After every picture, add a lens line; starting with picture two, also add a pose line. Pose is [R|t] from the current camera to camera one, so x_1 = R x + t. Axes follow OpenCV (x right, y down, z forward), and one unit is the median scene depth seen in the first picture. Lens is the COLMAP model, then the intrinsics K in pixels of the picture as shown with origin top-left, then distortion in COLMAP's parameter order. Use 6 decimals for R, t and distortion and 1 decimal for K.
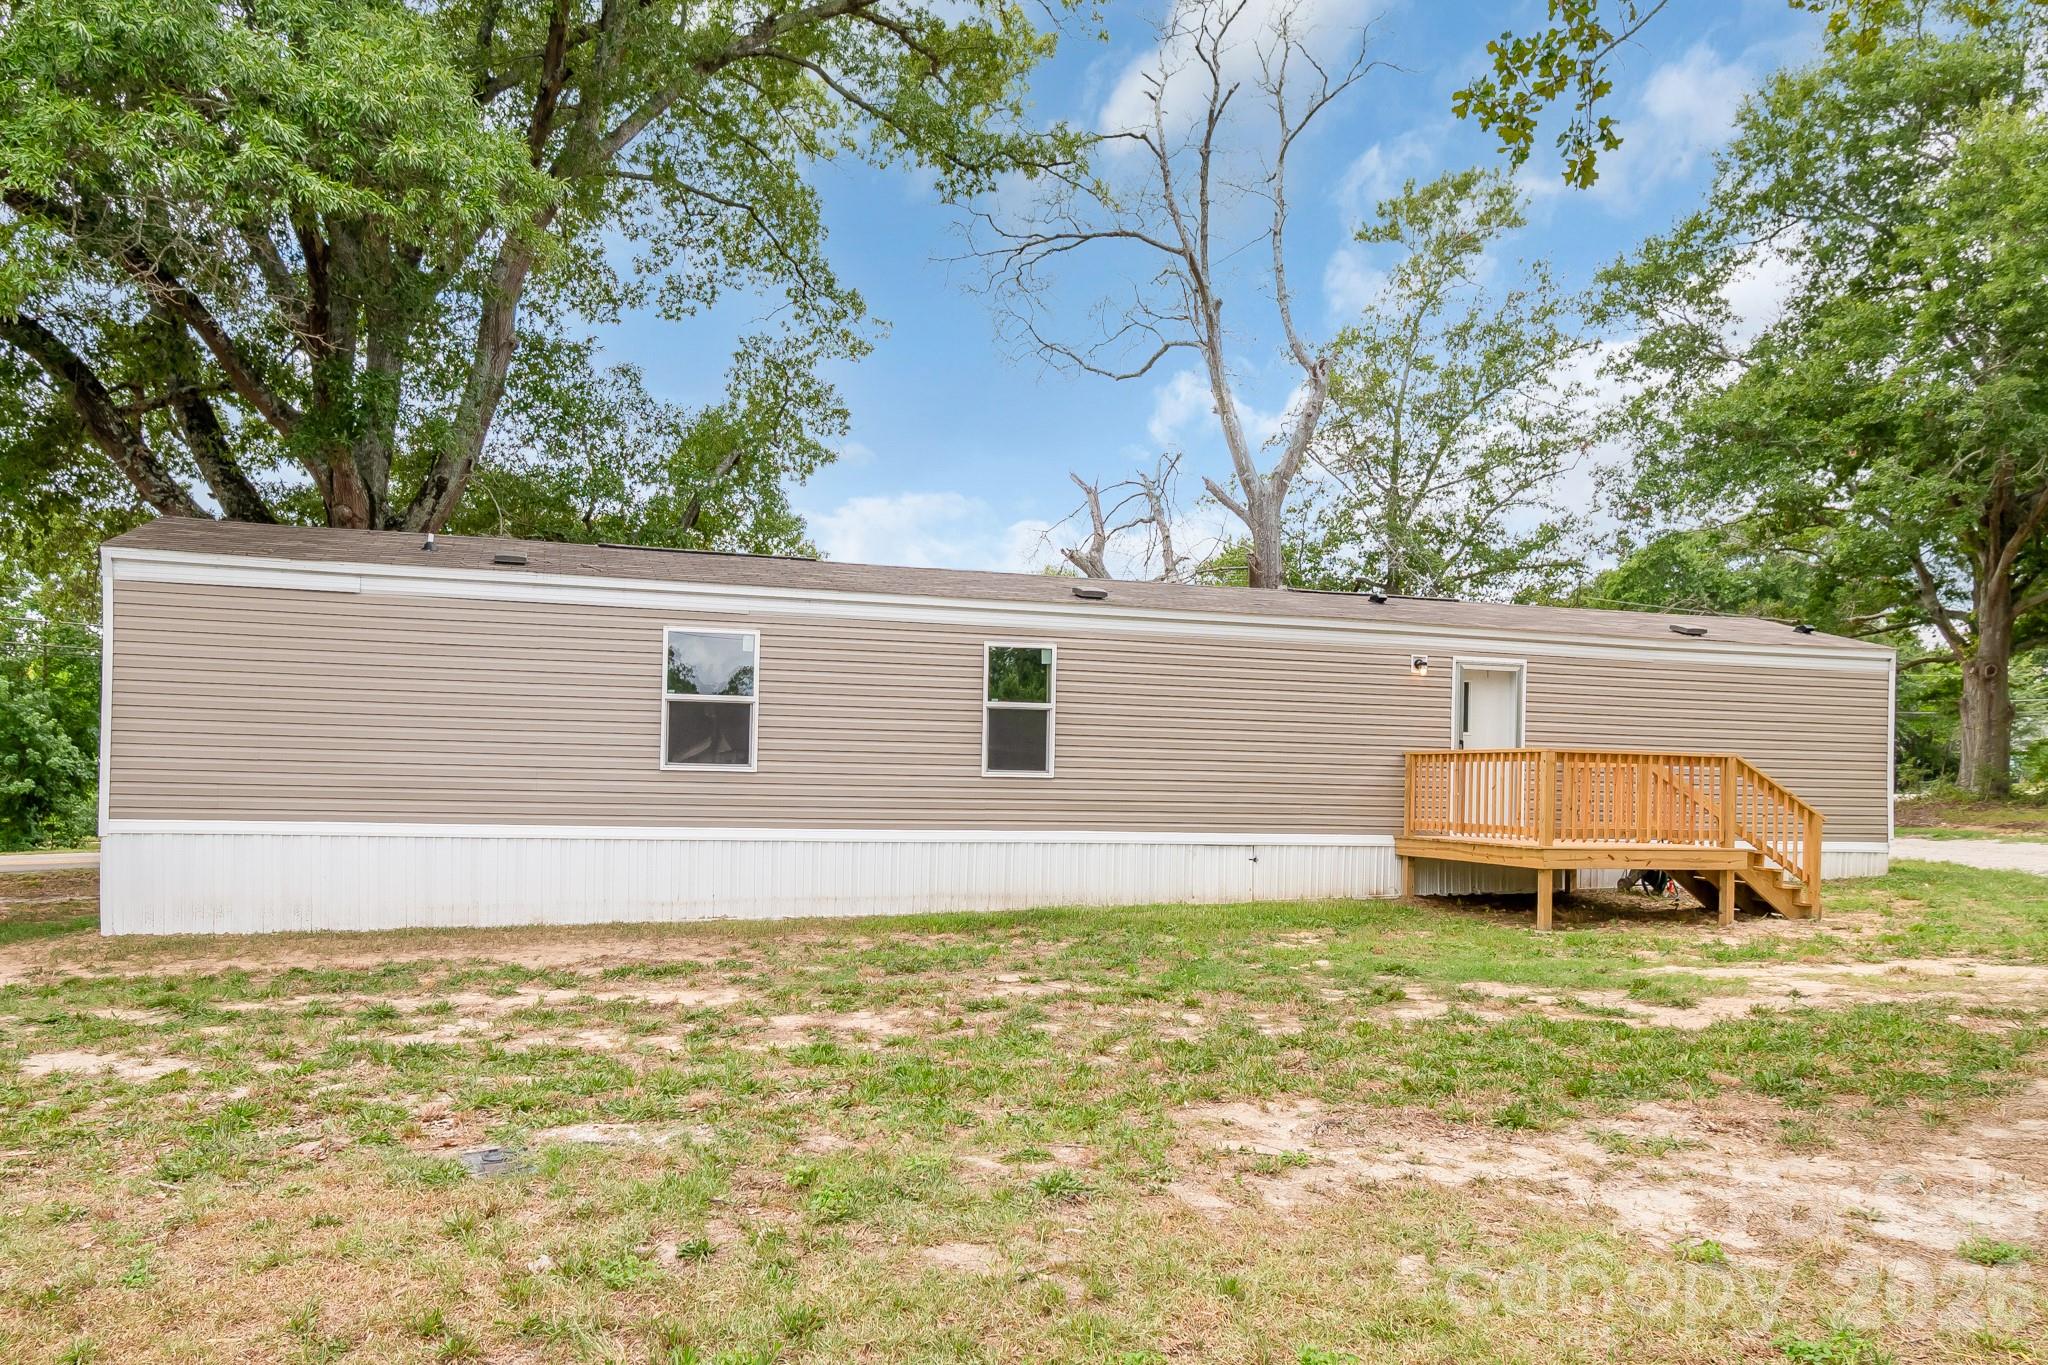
lens RADIAL K [[1401.8, 0, 996.6], [0, 1401.8, 785.3], [0, 0, 1]] dist [-0.007477, 0.011600]
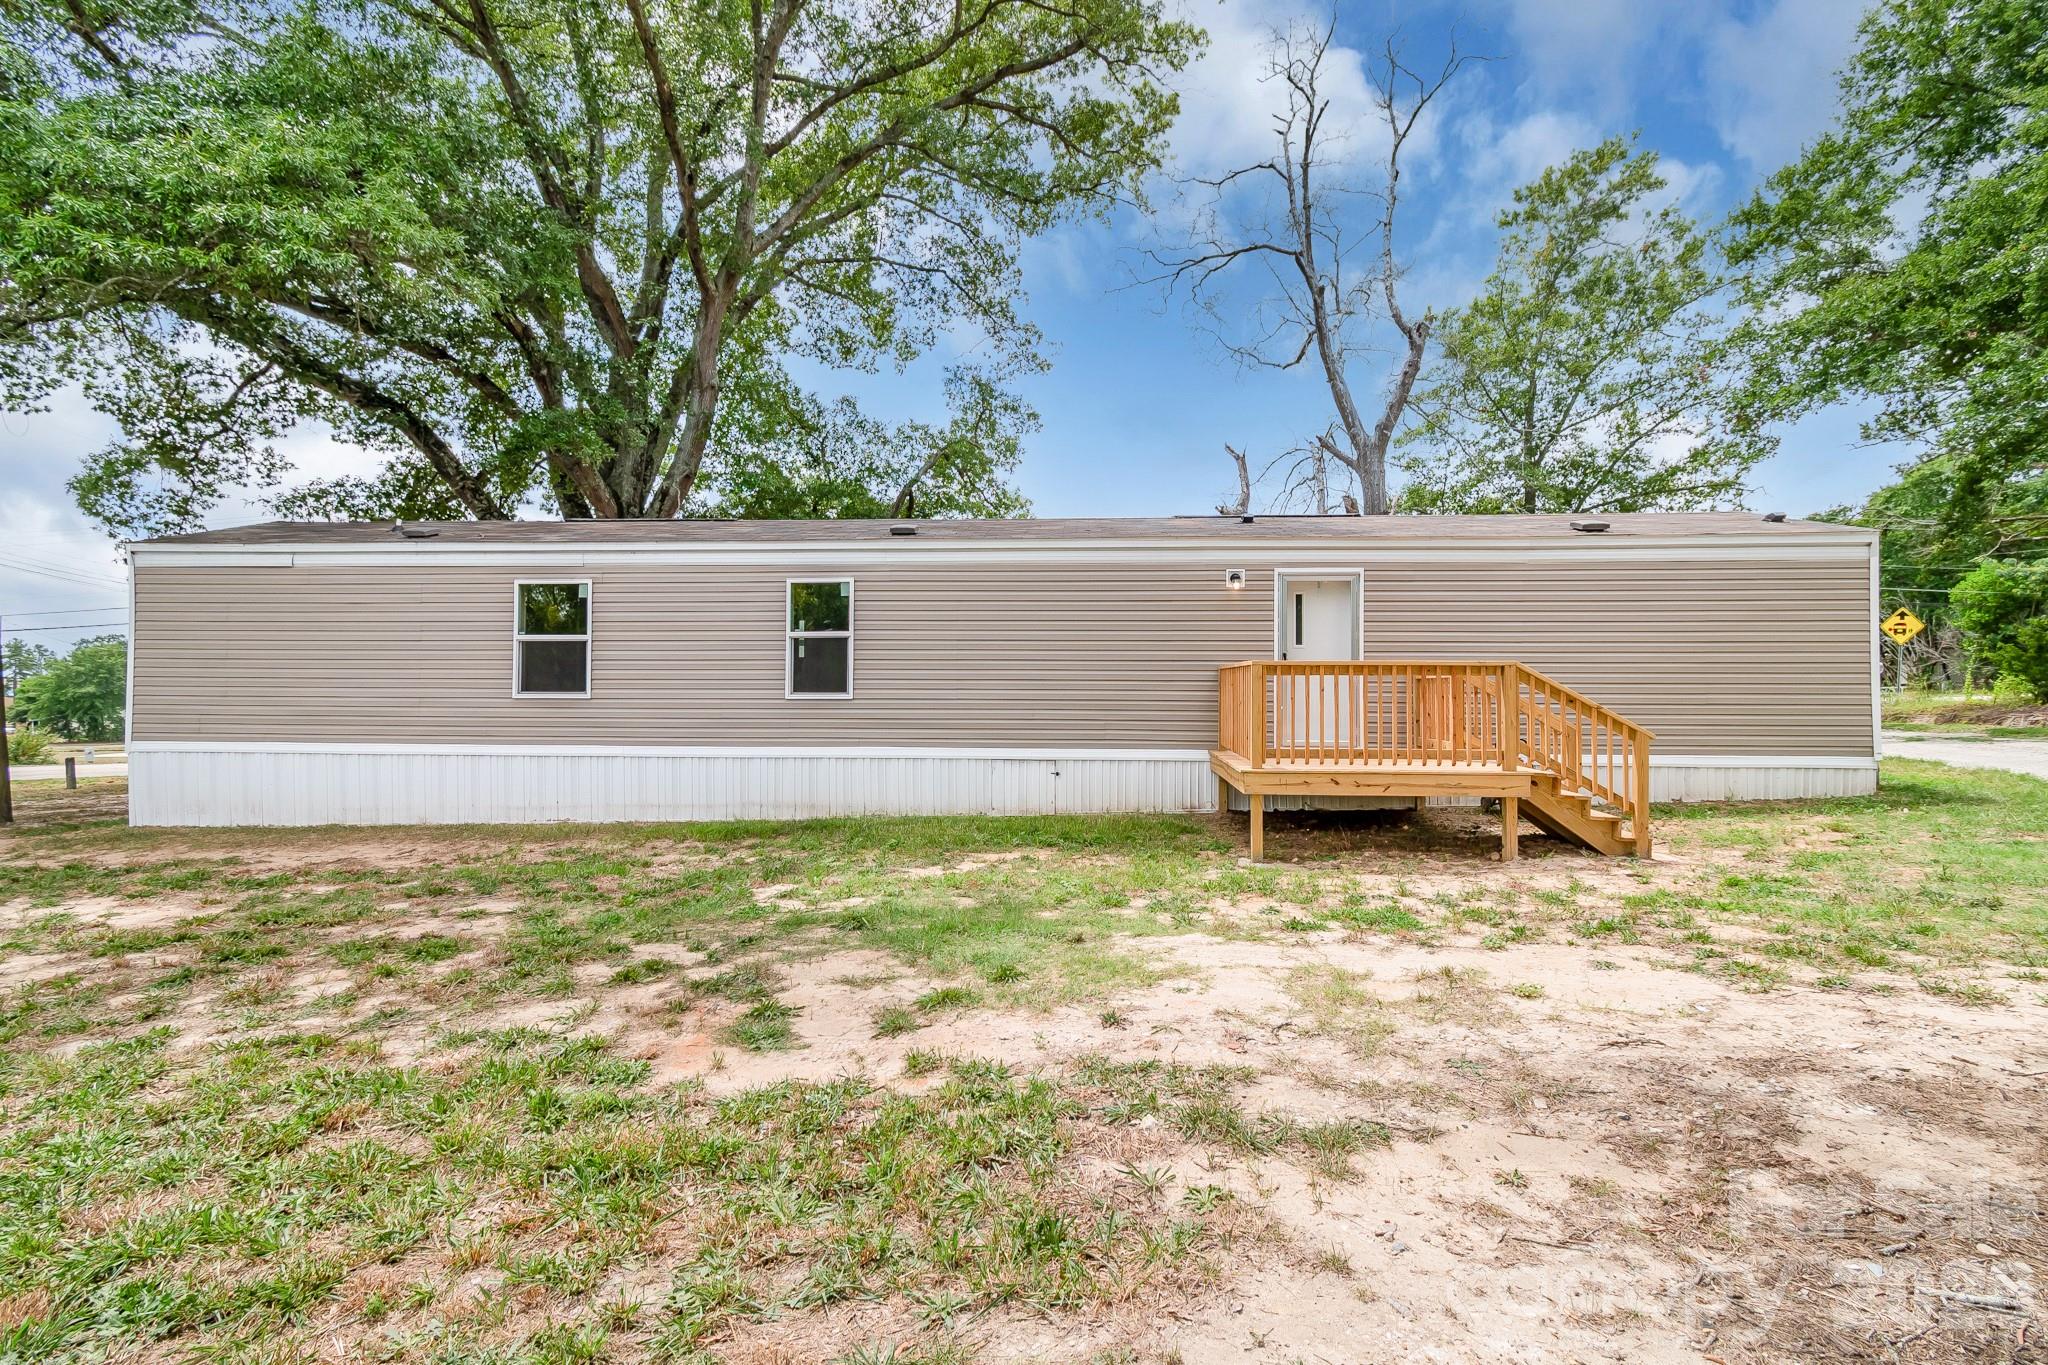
lens RADIAL K [[948.9, 0, 1062.7], [0, 948.9, 677.2], [0, 0, 1]] dist [0.007696, -0.002298]
pose [[0.944424, -0.021384, -0.328035, 0.401795], [0.016690, 0.999714, -0.017120, -0.006272], [0.328307, 0.010694, 0.944511, 0.317794]]
